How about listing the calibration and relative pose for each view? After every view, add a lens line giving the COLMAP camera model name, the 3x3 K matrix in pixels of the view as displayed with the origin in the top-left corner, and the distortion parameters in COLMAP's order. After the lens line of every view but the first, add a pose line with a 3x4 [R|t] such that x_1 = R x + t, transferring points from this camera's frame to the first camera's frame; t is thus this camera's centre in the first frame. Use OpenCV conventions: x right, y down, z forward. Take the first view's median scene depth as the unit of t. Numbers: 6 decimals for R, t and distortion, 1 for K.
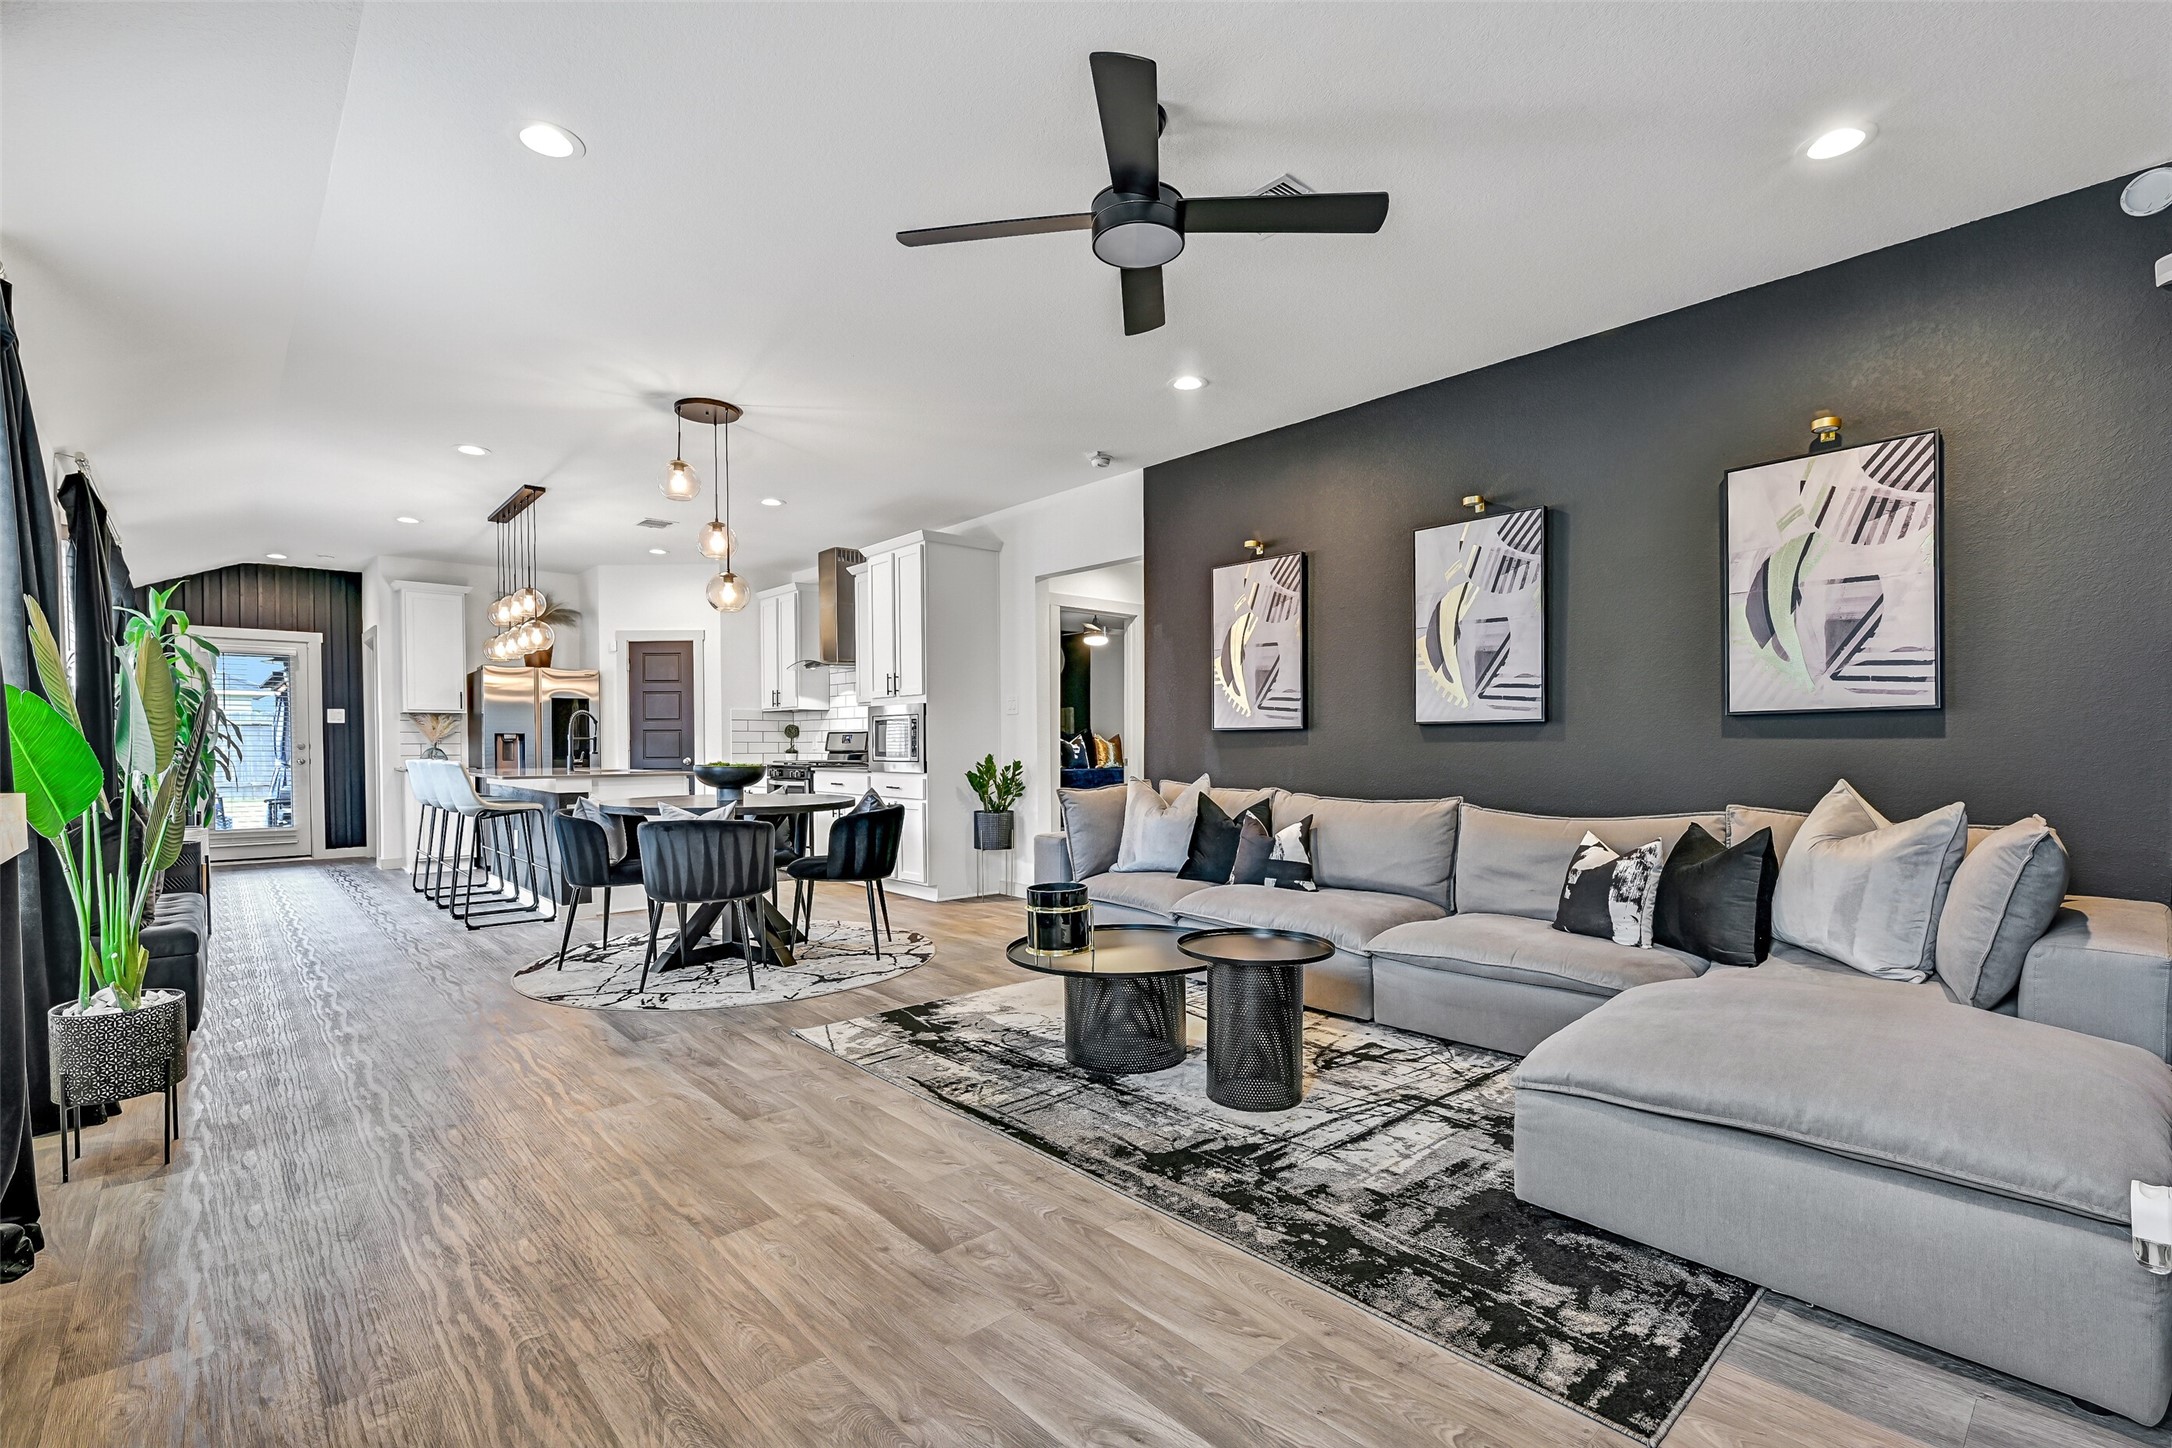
lens RADIAL K [[969.0, 0, 1093.6], [0, 969.0, 763.8], [0, 0, 1]] dist [0.000544, 0.000257]
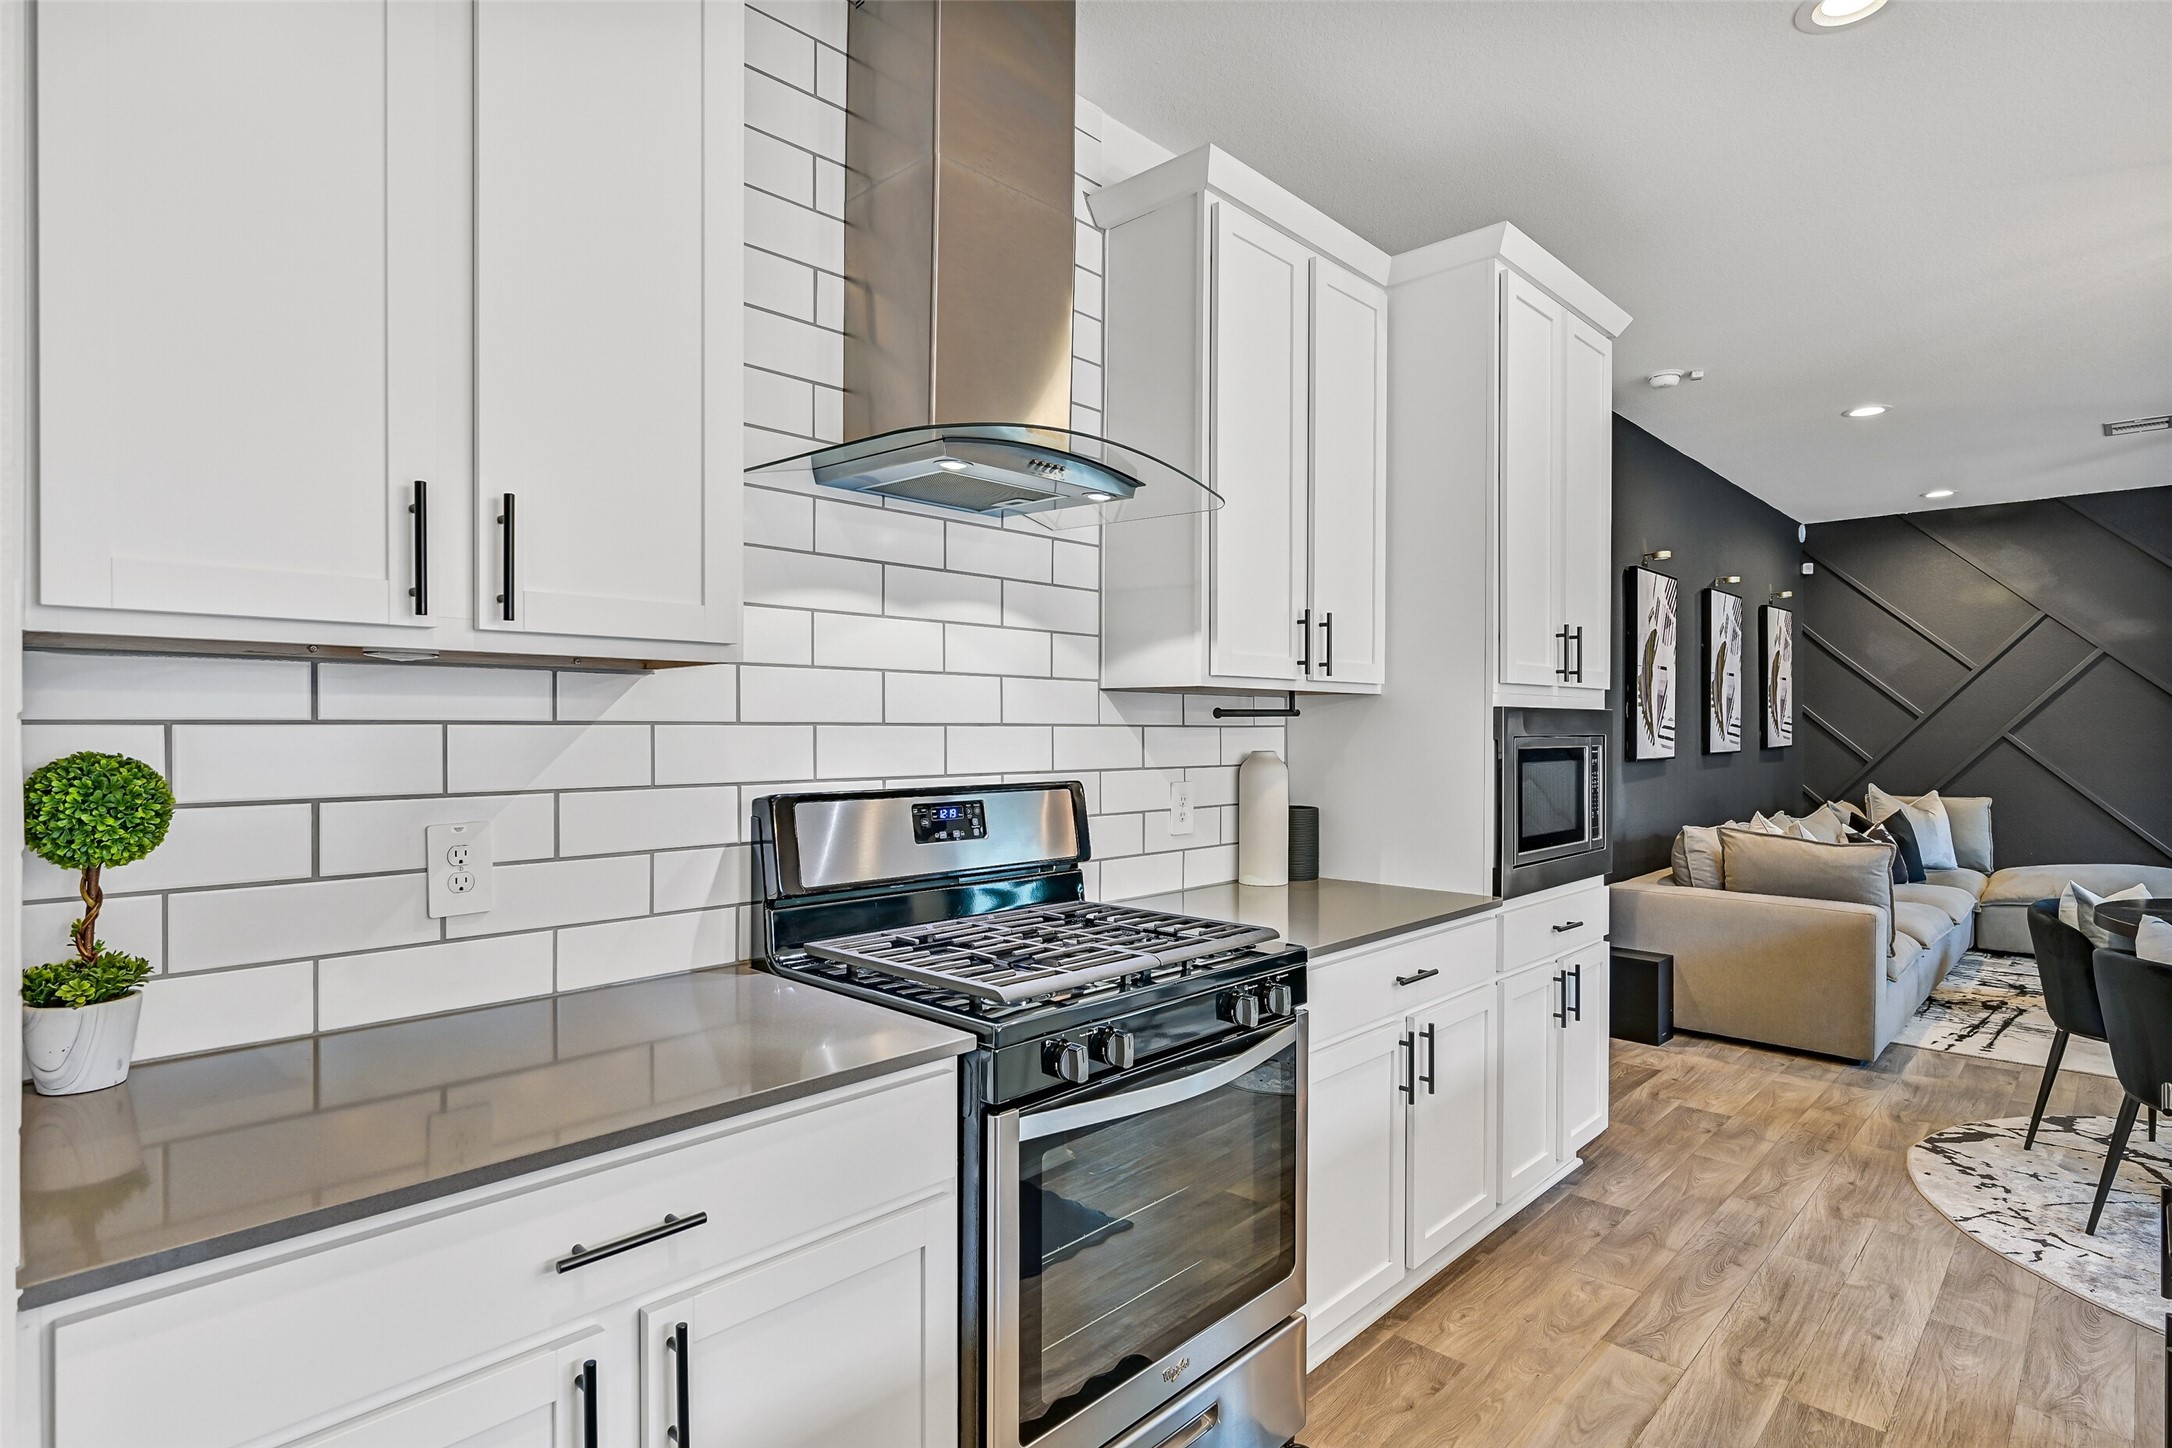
lens RADIAL K [[1101.4, 0, 1100.0], [0, 1101.4, 729.2], [0, 0, 1]] dist [-0.002435, 0.000479]
pose [[-0.071091, 0.002532, 0.997467, -0.963754], [0.019444, 0.999810, -0.001152, -0.086200], [-0.997280, 0.019313, -0.071126, 1.872722]]
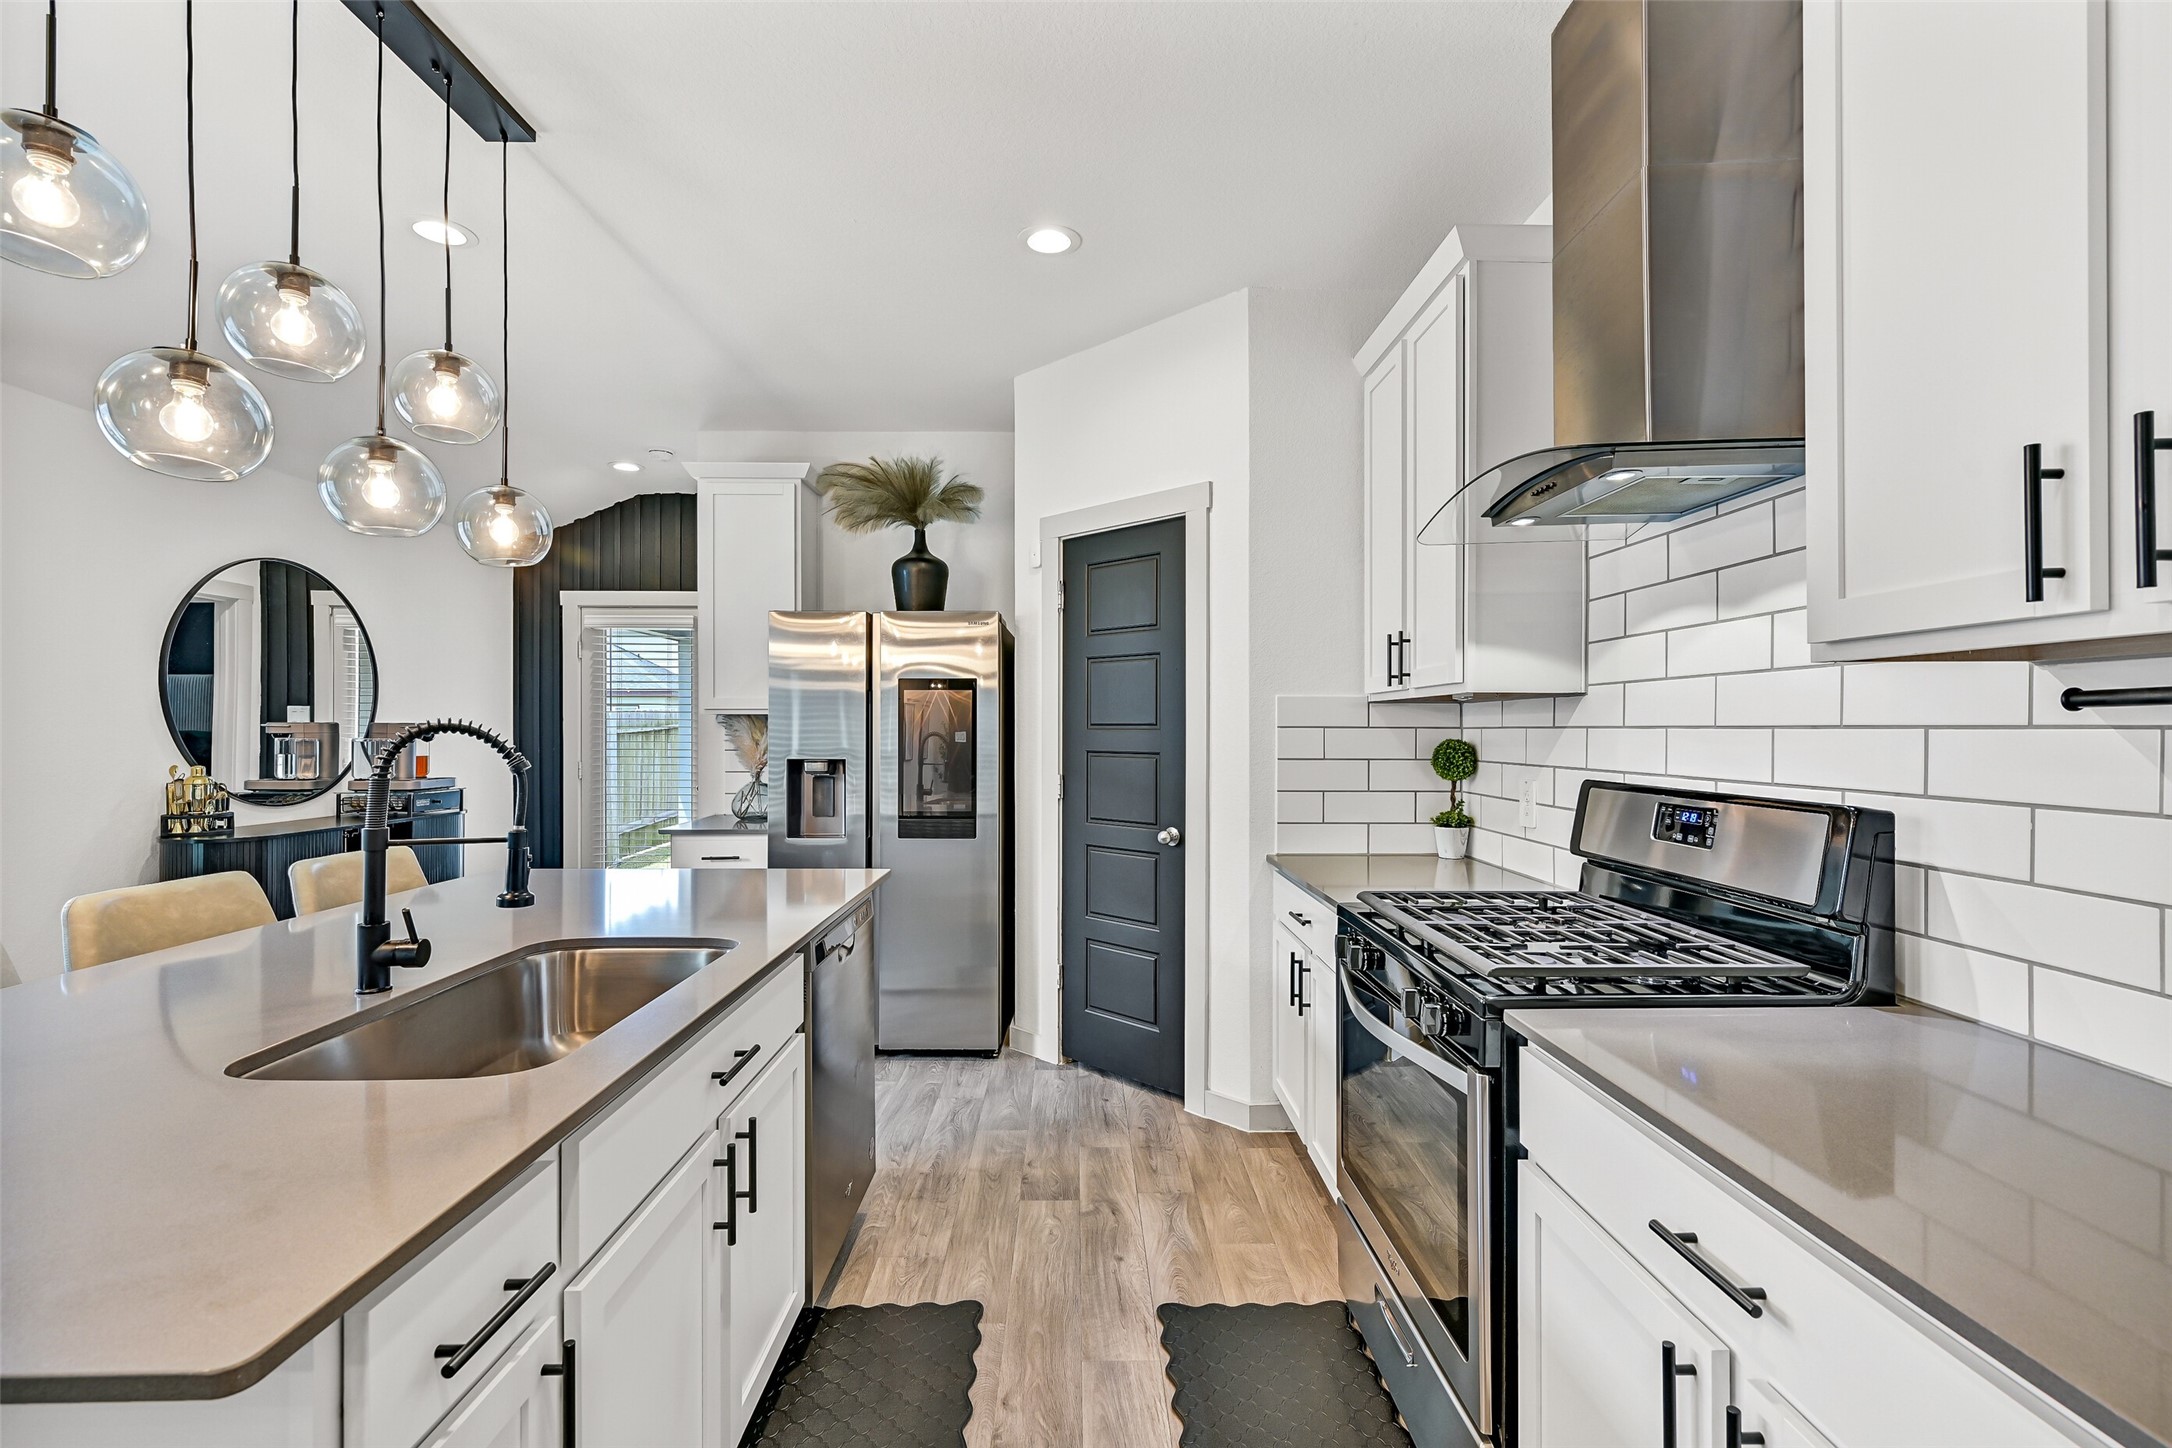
lens RADIAL K [[942.4, 0, 1091.1], [0, 942.4, 724.0], [0, 0, 1]] dist [-0.000472, -0.000015]
pose [[0.755530, 0.001492, -0.655112, -0.412068], [-0.017525, 0.999686, -0.017935, -0.079699], [0.654880, 0.025031, 0.755318, 1.430130]]
